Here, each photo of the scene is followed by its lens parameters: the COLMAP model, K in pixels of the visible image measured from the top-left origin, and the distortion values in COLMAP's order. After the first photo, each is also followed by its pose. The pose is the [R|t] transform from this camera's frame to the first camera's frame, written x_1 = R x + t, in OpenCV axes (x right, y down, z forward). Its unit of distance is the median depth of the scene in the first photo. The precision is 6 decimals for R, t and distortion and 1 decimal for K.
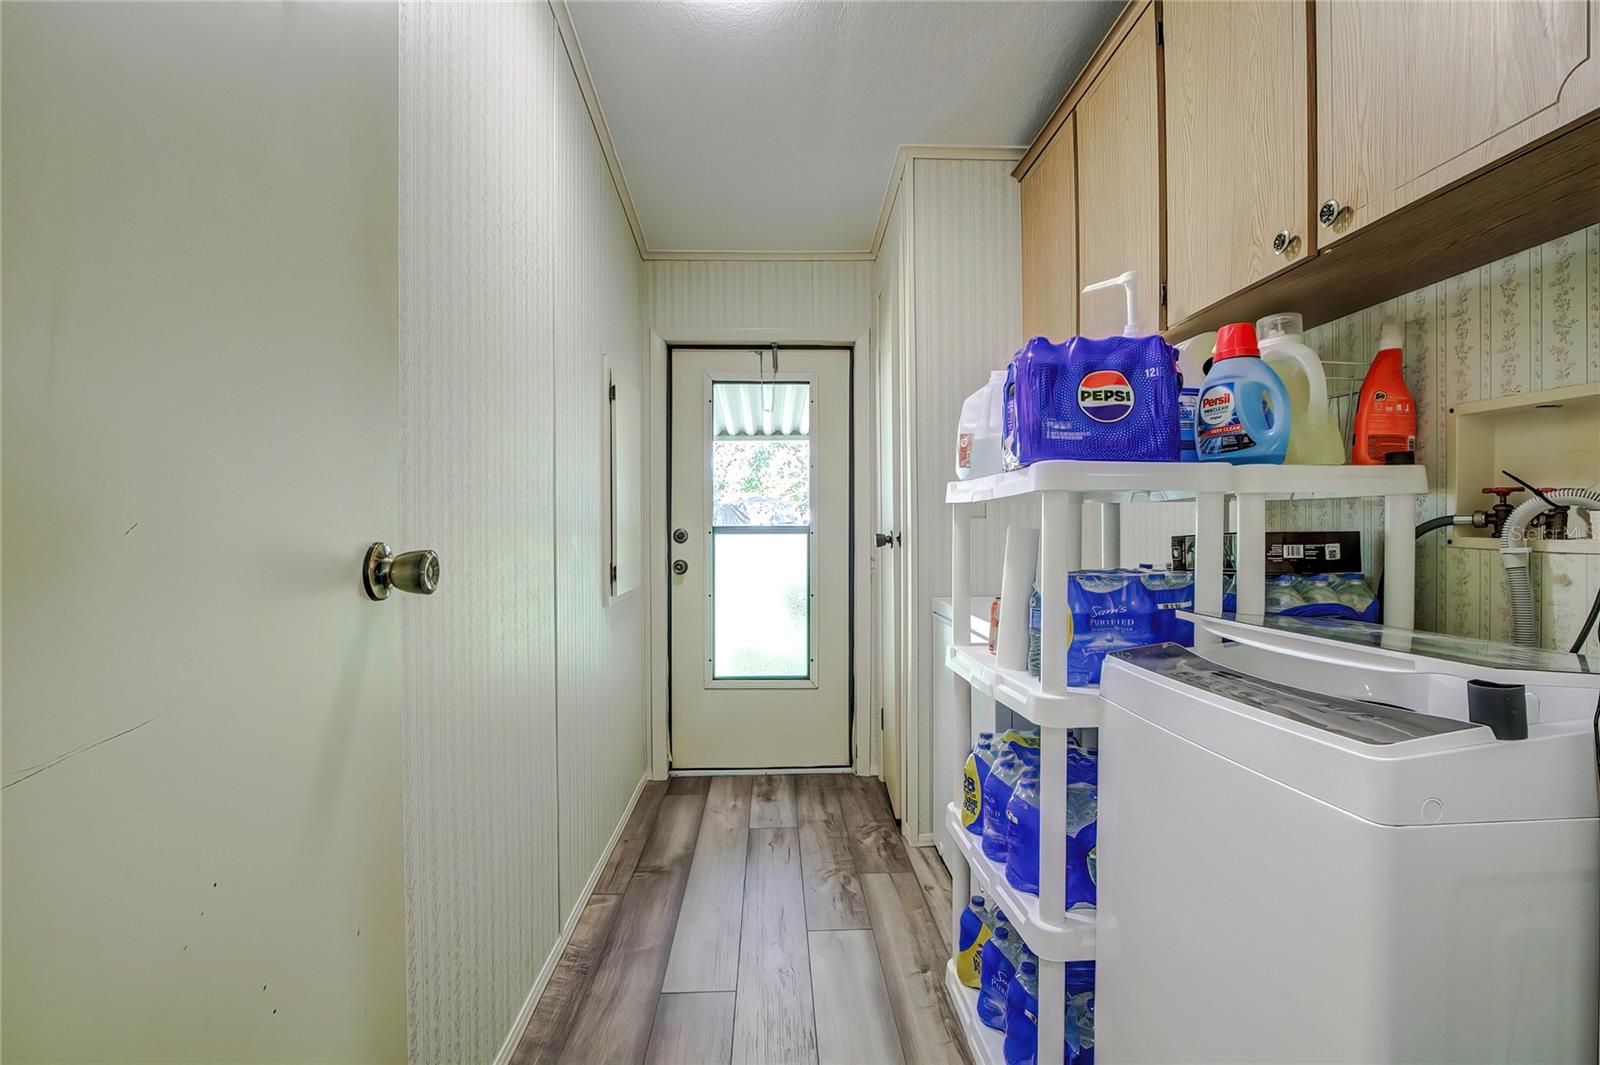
lens RADIAL K [[705.1, 0, 791.1], [0, 705.1, 529.8], [0, 0, 1]] dist [-0.019201, 0.003851]
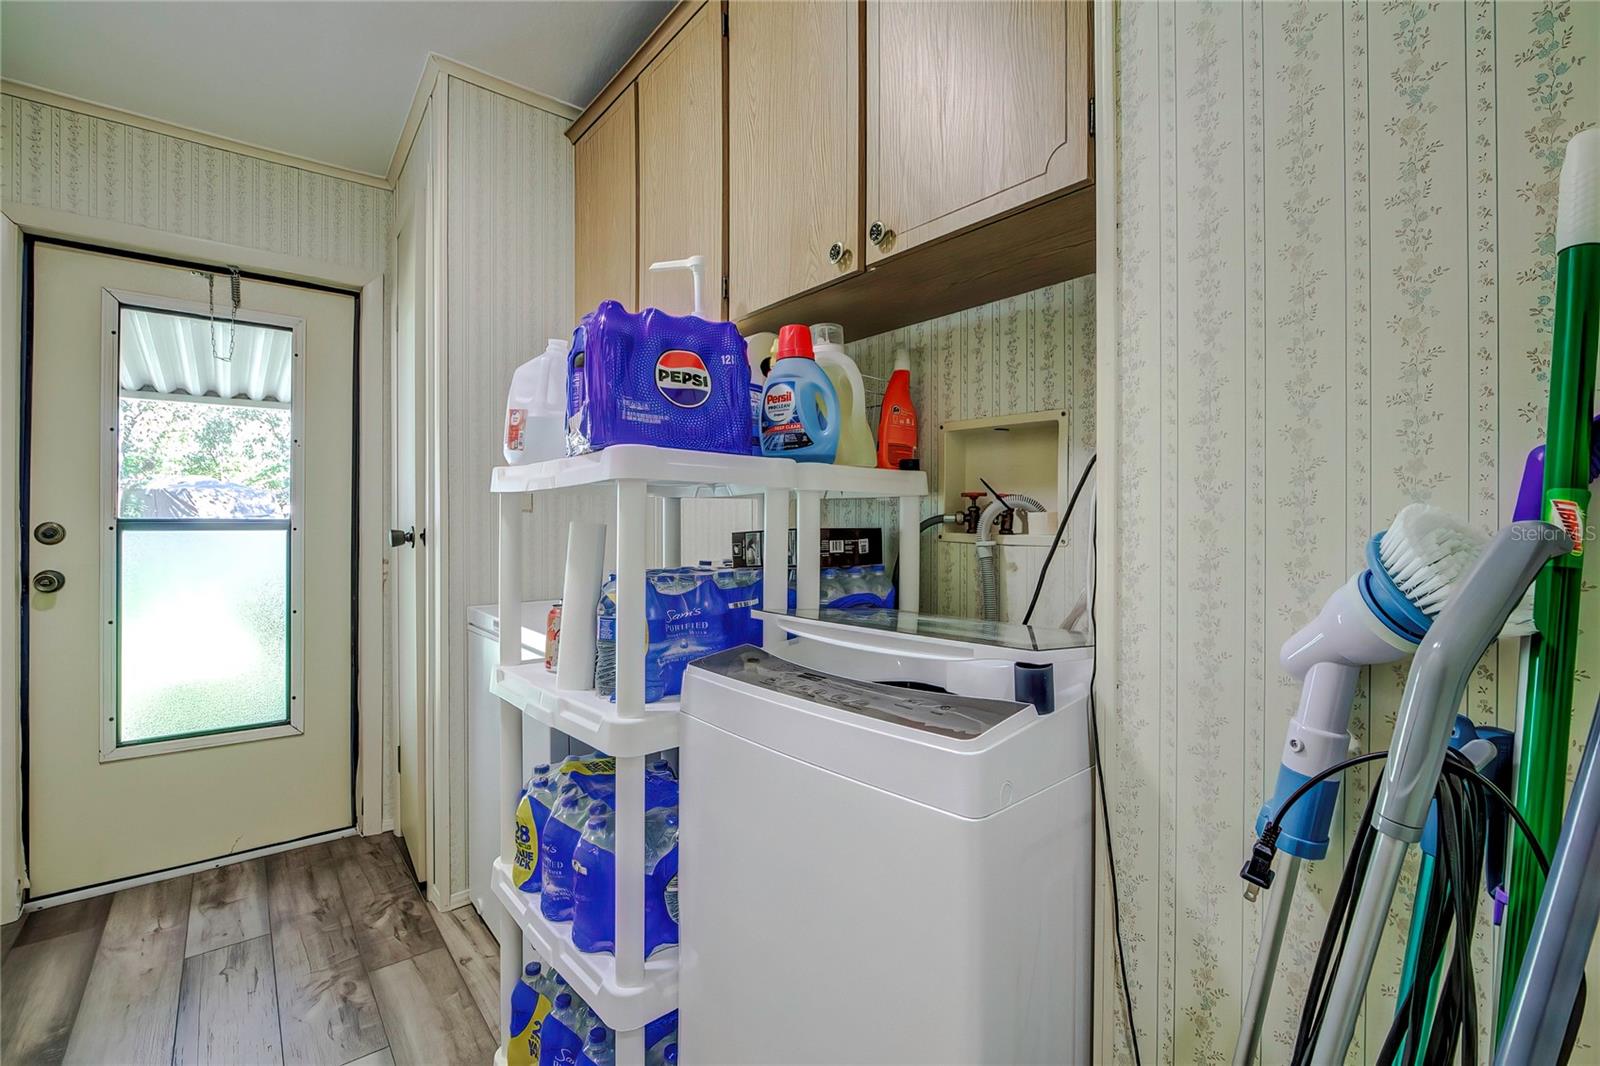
lens RADIAL K [[705.1, 0, 785.9], [0, 705.1, 525.8], [0, 0, 1]] dist [-0.019201, 0.003851]
pose [[0.802164, 0.004033, 0.597090, 0.009103], [-0.003748, 0.999991, -0.001719, 0.001060], [-0.597092, -0.000859, 0.802172, 0.160450]]
